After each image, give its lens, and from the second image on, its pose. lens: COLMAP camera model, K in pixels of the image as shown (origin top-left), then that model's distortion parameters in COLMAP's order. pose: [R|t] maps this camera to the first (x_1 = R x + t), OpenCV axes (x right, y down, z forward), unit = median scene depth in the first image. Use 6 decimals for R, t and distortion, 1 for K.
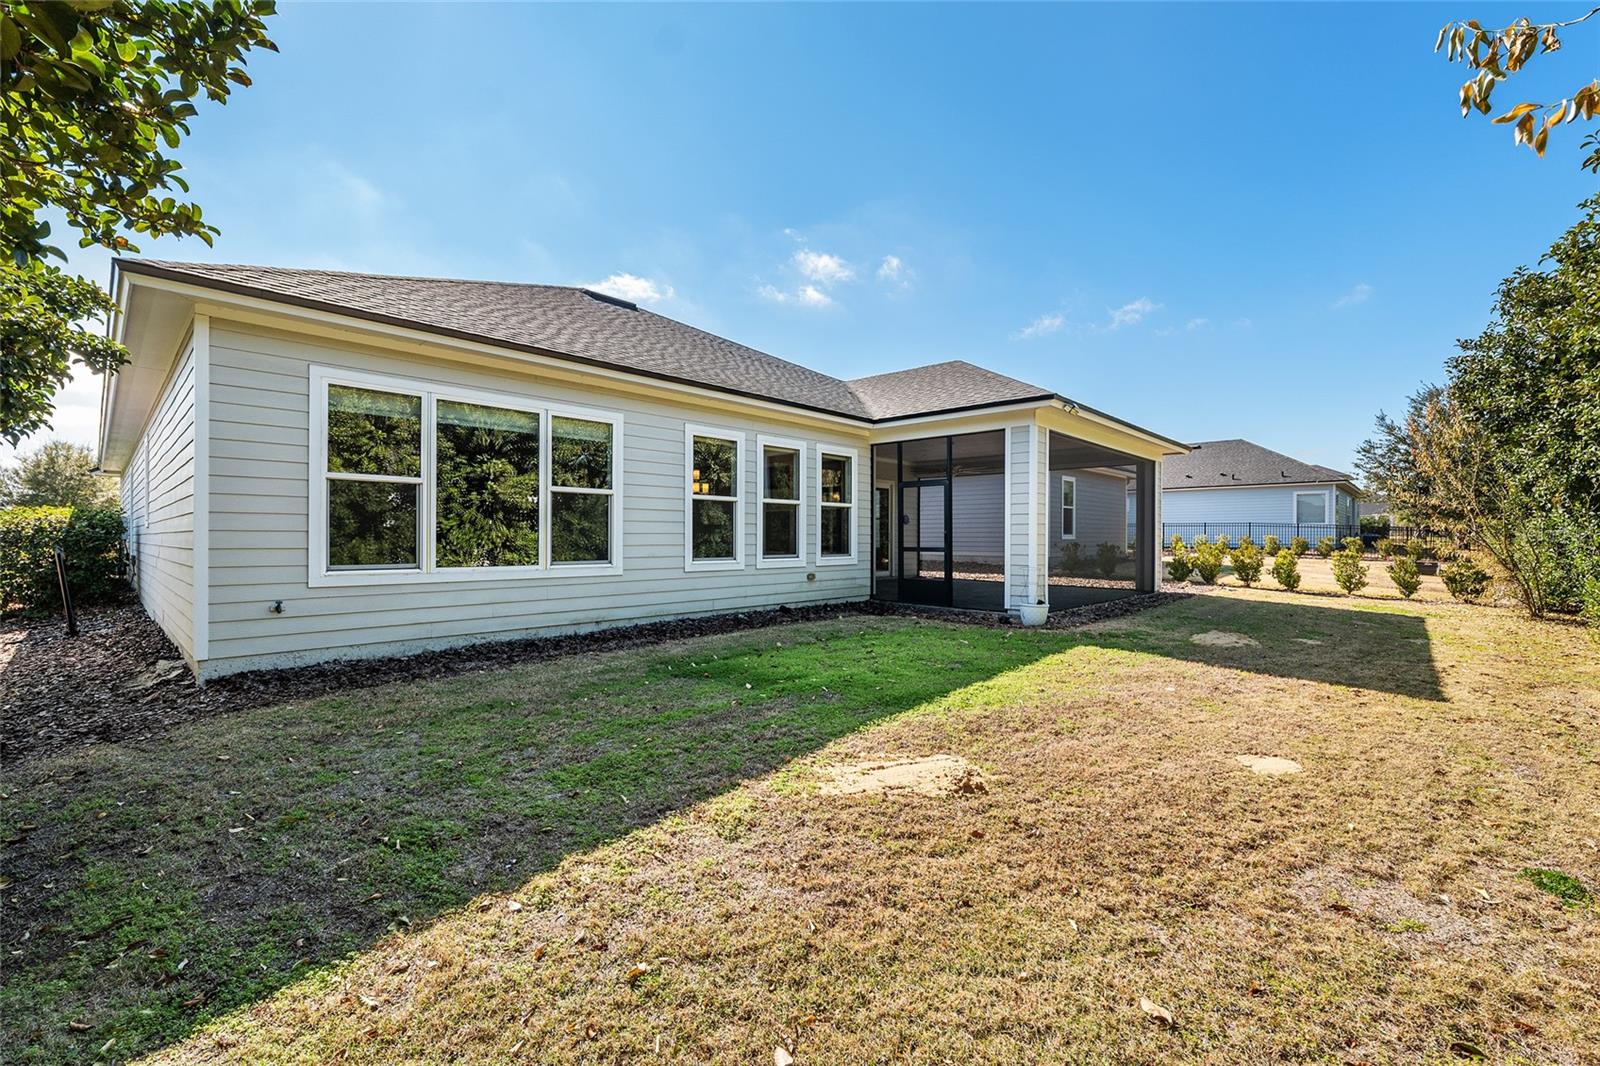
lens RADIAL K [[698.5, 0, 778.8], [0, 698.5, 539.7], [0, 0, 1]] dist [-0.002953, 0.000698]
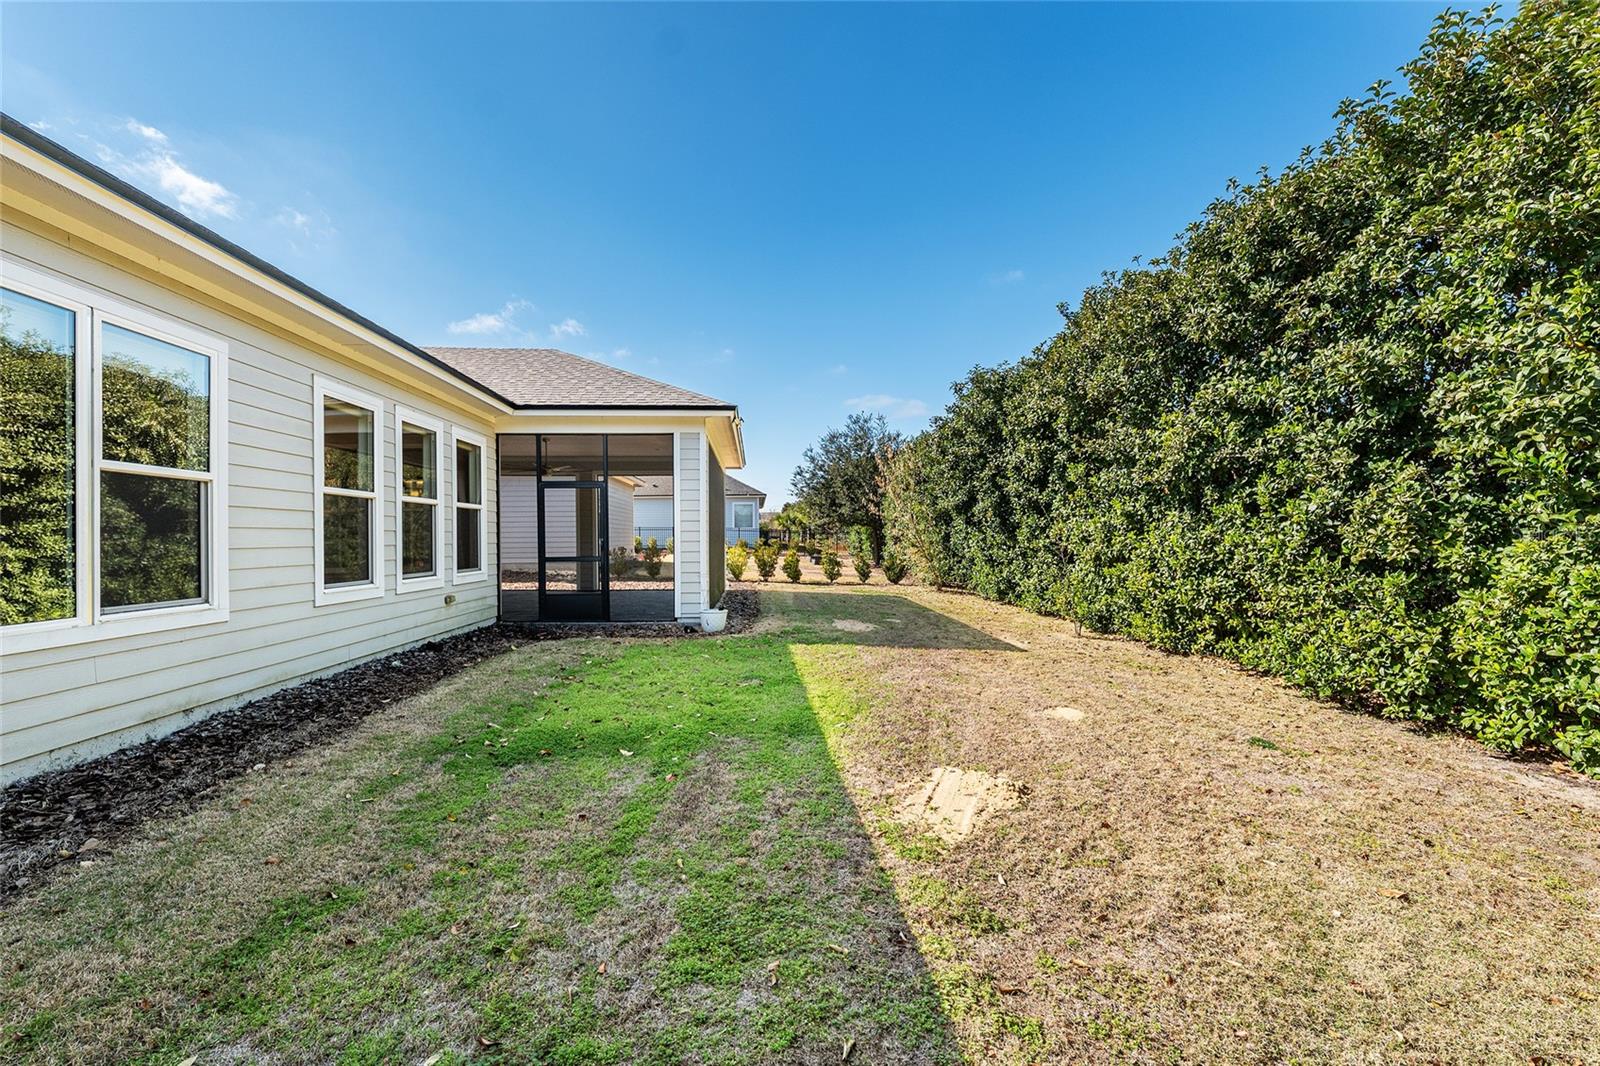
lens RADIAL K [[698.5, 0, 804.5], [0, 698.5, 531.5], [0, 0, 1]] dist [-0.002953, 0.000698]
pose [[0.661697, -0.002507, 0.749768, -0.280633], [0.014439, 0.999852, -0.009400, -0.009172], [-0.749633, 0.017046, 0.661635, 0.214639]]
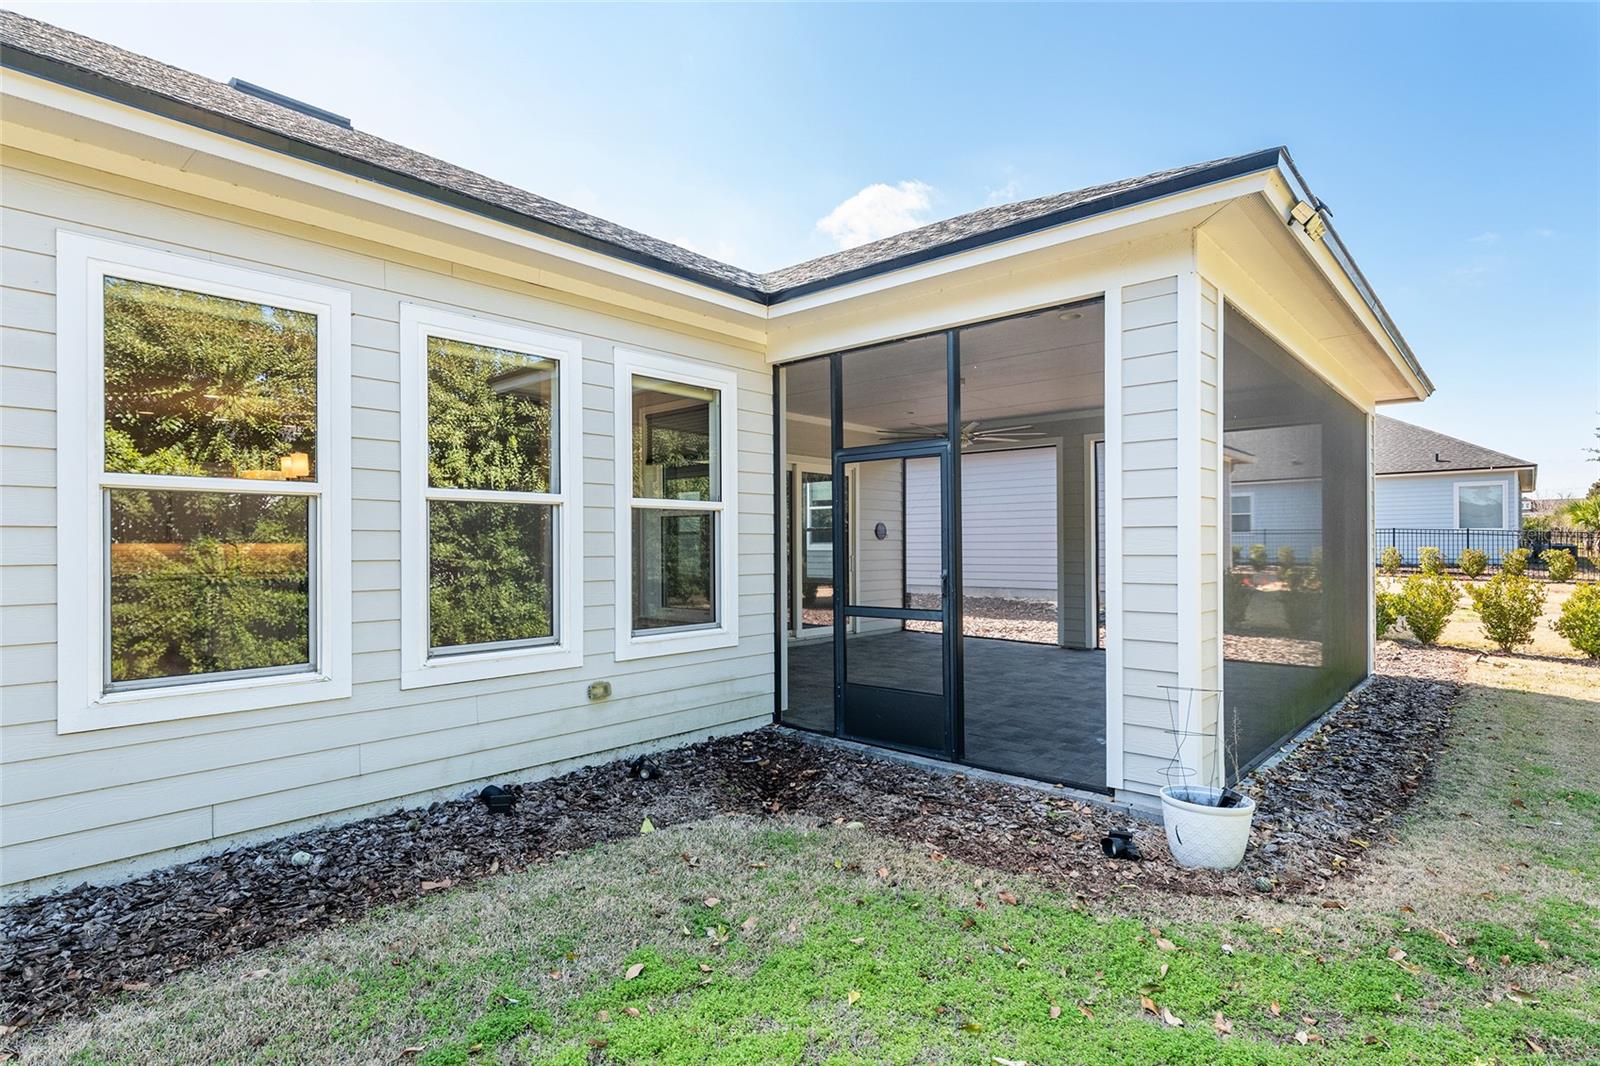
lens RADIAL K [[813.1, 0, 791.7], [0, 813.1, 541.7], [0, 0, 1]] dist [0.002033, -0.000564]
pose [[0.999325, -0.007544, 0.035950, 0.142962], [0.007799, 0.999945, -0.006946, -0.026991], [-0.035896, 0.007222, 0.999329, 0.571419]]
